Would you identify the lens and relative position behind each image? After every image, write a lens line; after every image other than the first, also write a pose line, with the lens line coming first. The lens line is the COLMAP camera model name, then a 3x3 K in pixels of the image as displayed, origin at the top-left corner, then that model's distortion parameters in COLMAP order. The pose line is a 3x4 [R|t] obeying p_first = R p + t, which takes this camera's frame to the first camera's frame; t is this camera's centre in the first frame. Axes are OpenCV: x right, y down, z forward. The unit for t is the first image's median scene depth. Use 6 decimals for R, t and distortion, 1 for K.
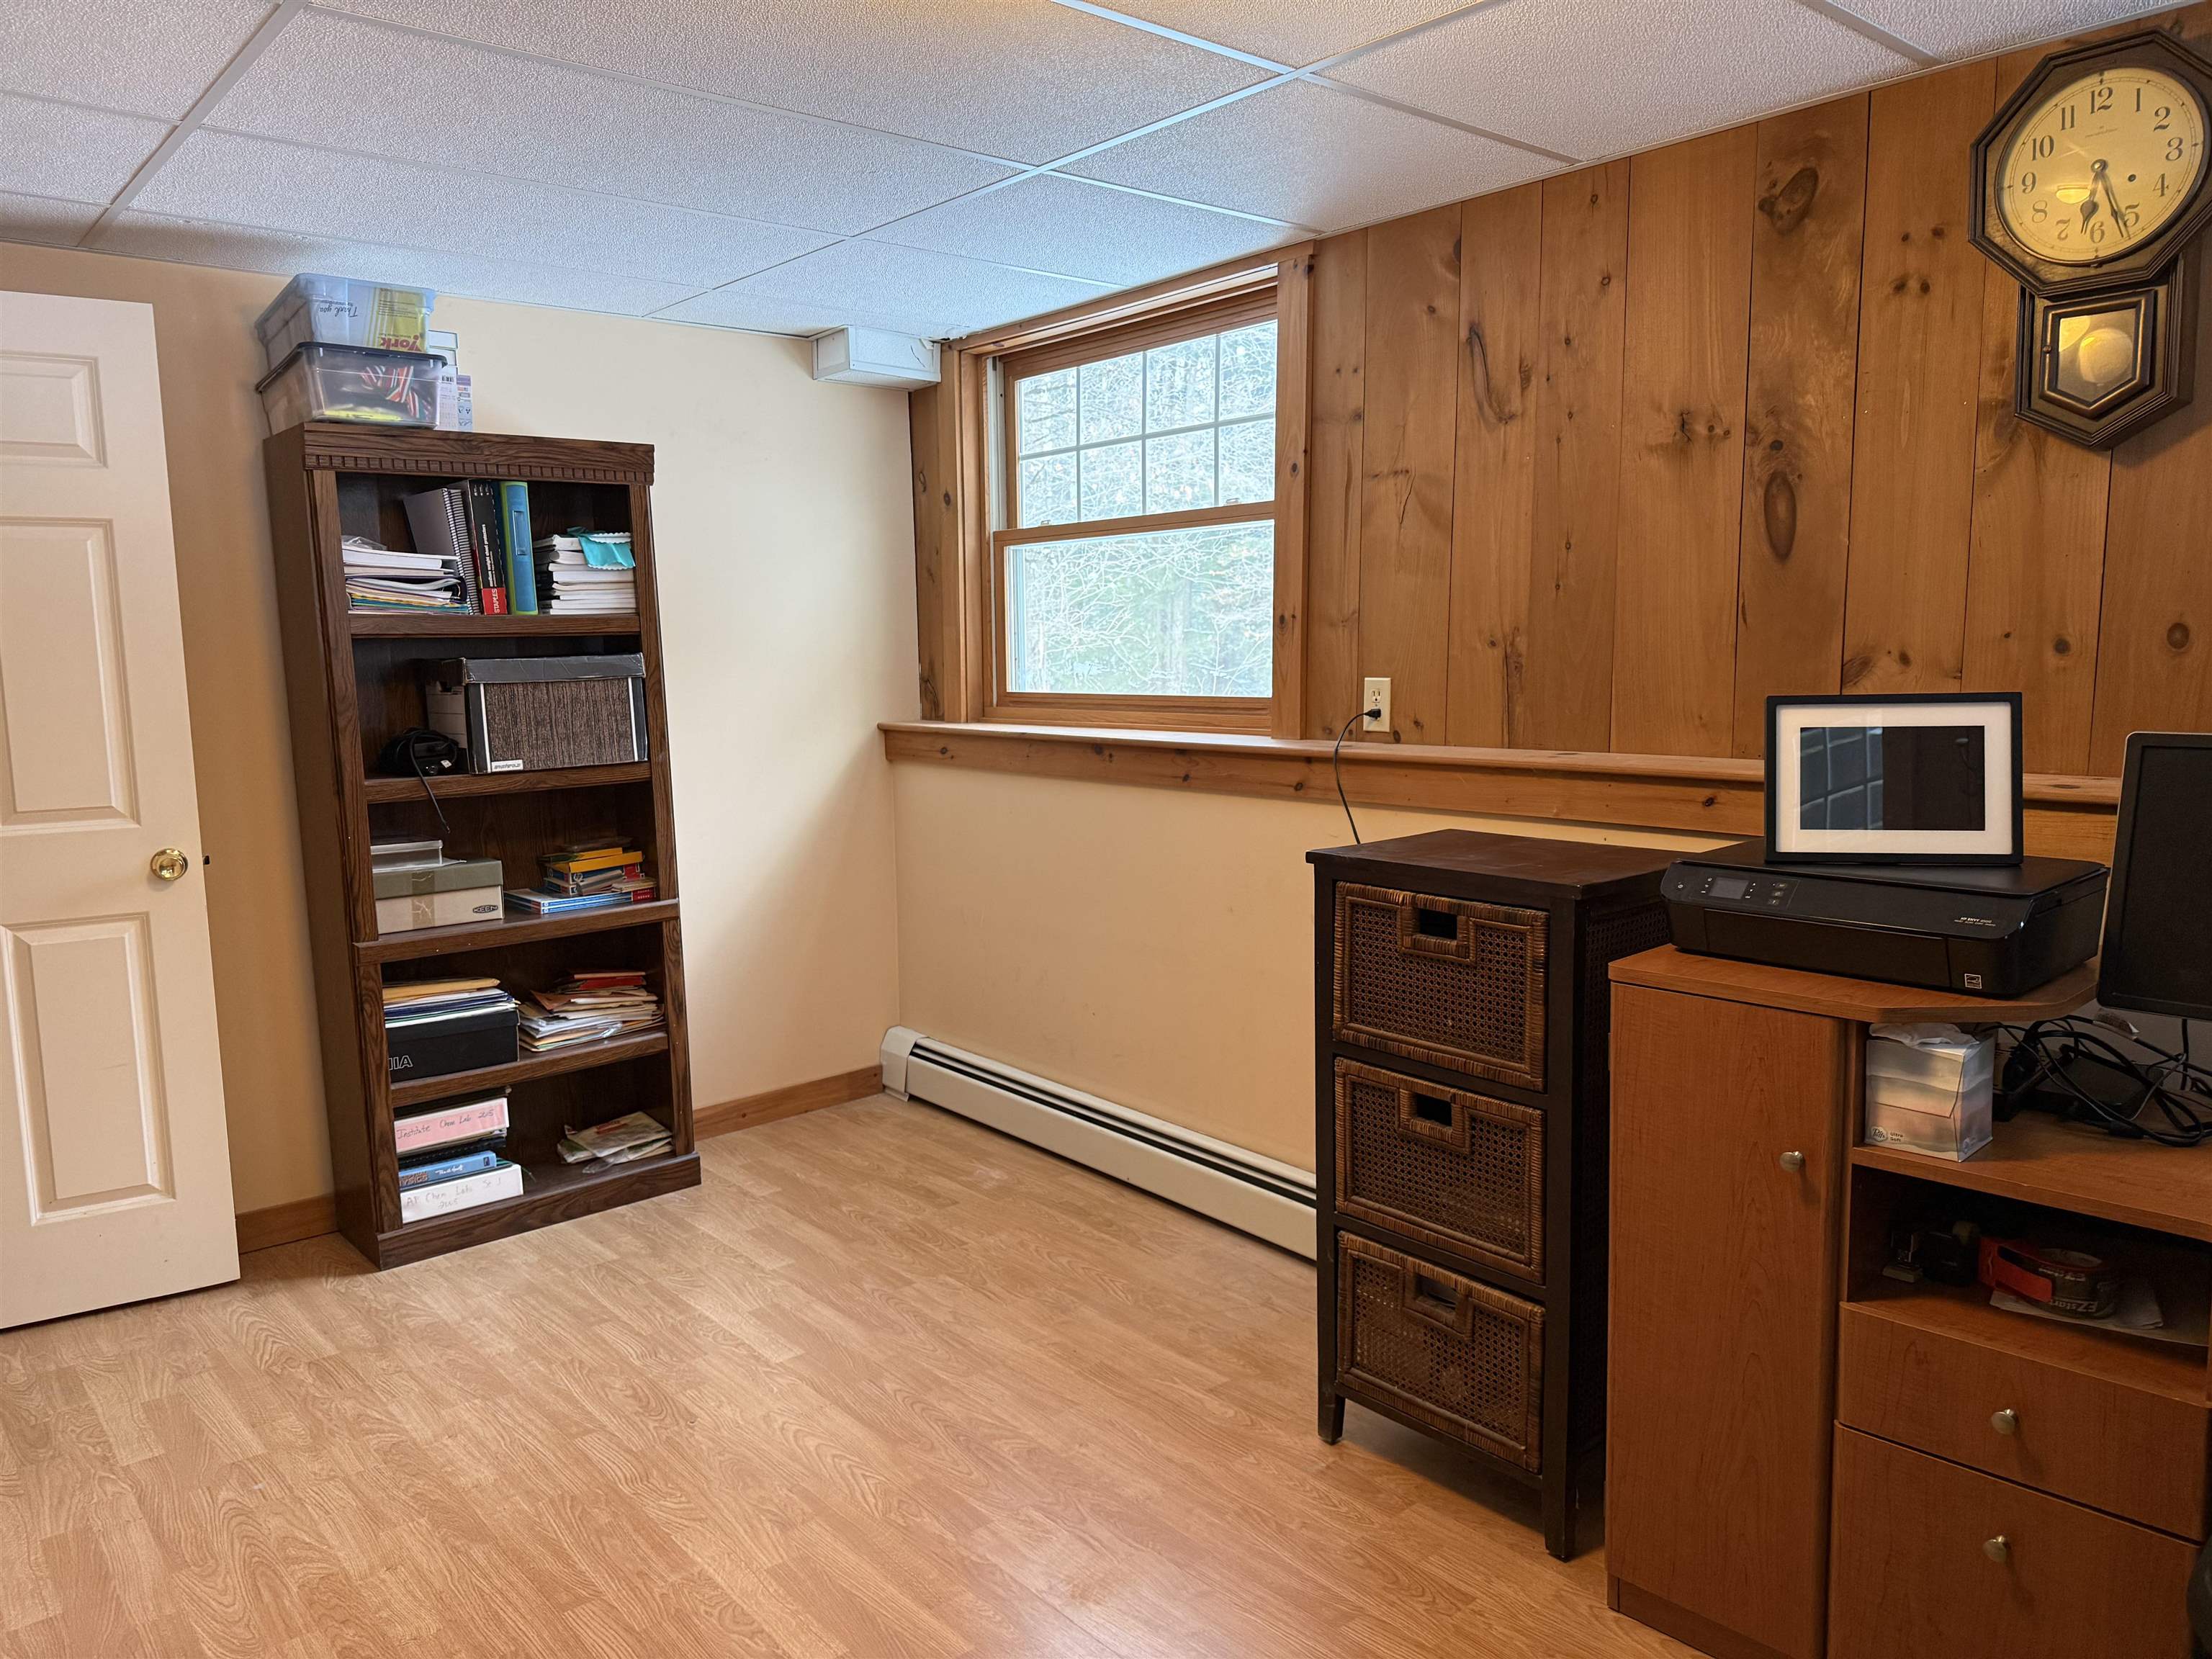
lens RADIAL K [[1558.3, 0, 1090.9], [0, 1558.3, 839.4], [0, 0, 1]] dist [0.017588, -0.036207]
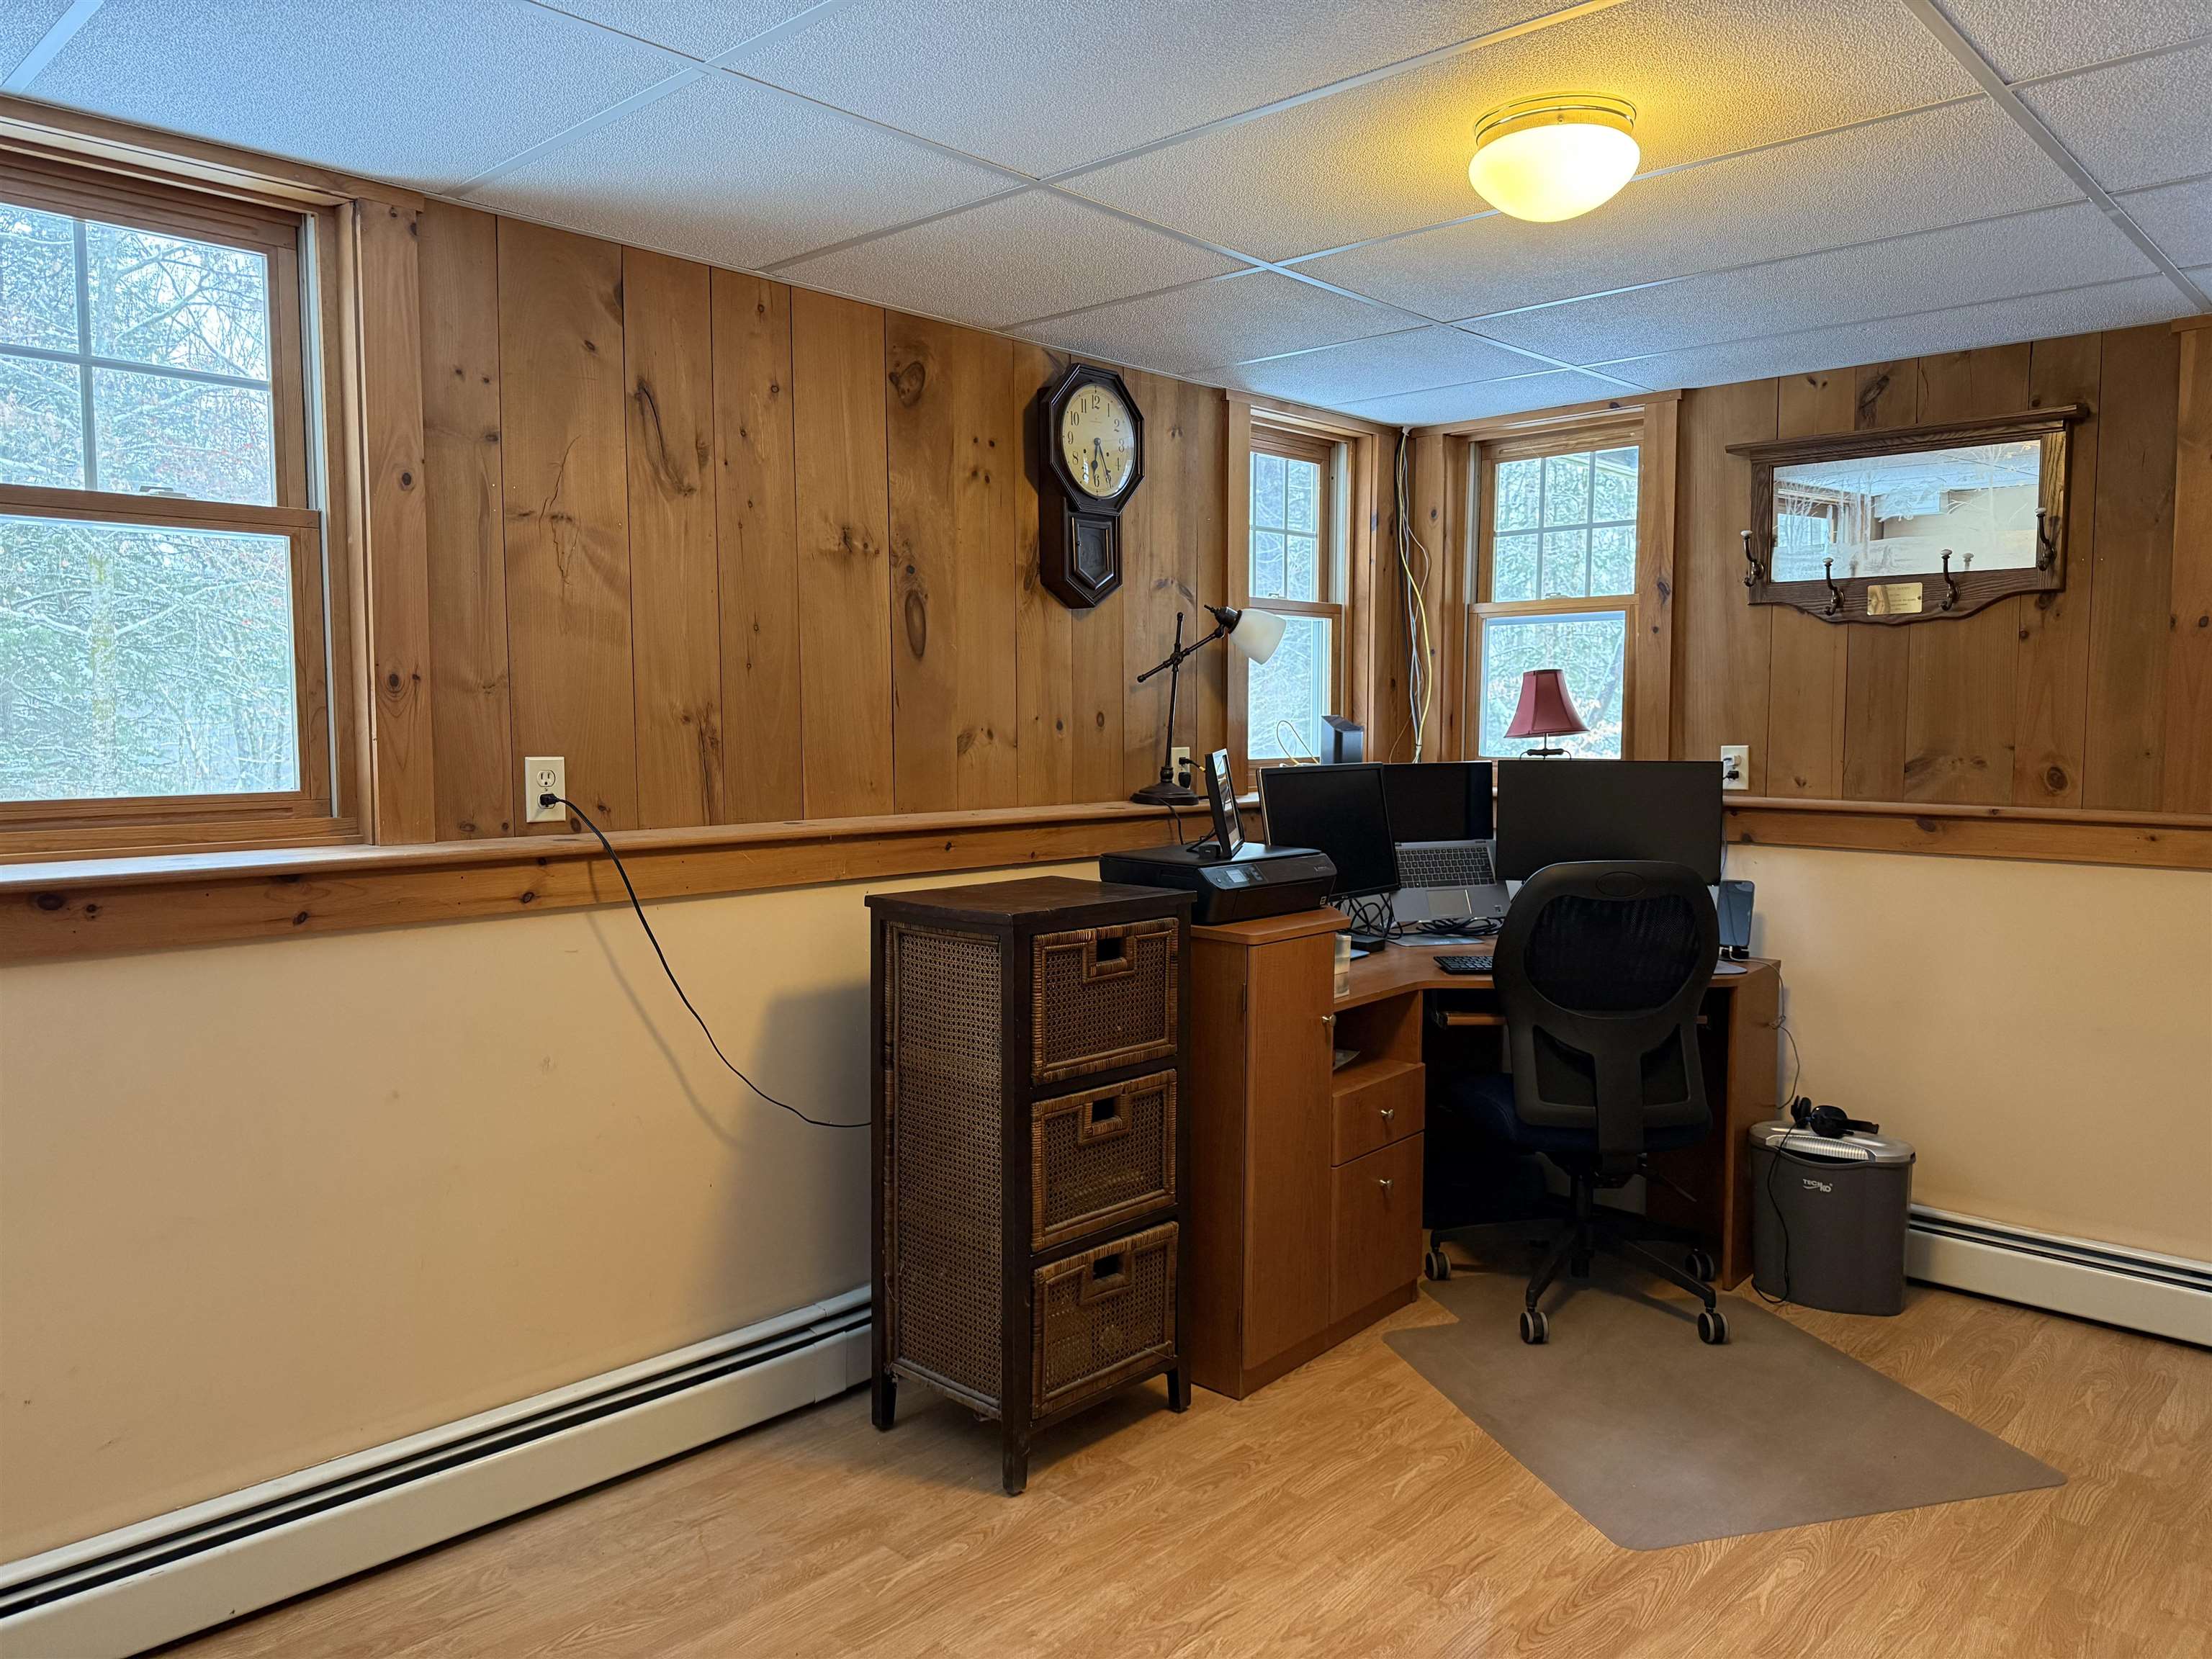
lens RADIAL K [[1558.3, 0, 1098.4], [0, 1558.3, 823.9], [0, 0, 1]] dist [0.017588, -0.036207]
pose [[-0.131762, -0.043366, 0.990332, -0.747632], [0.129774, 0.989690, 0.060605, -0.089040], [-0.982750, 0.136505, -0.124776, 0.900946]]
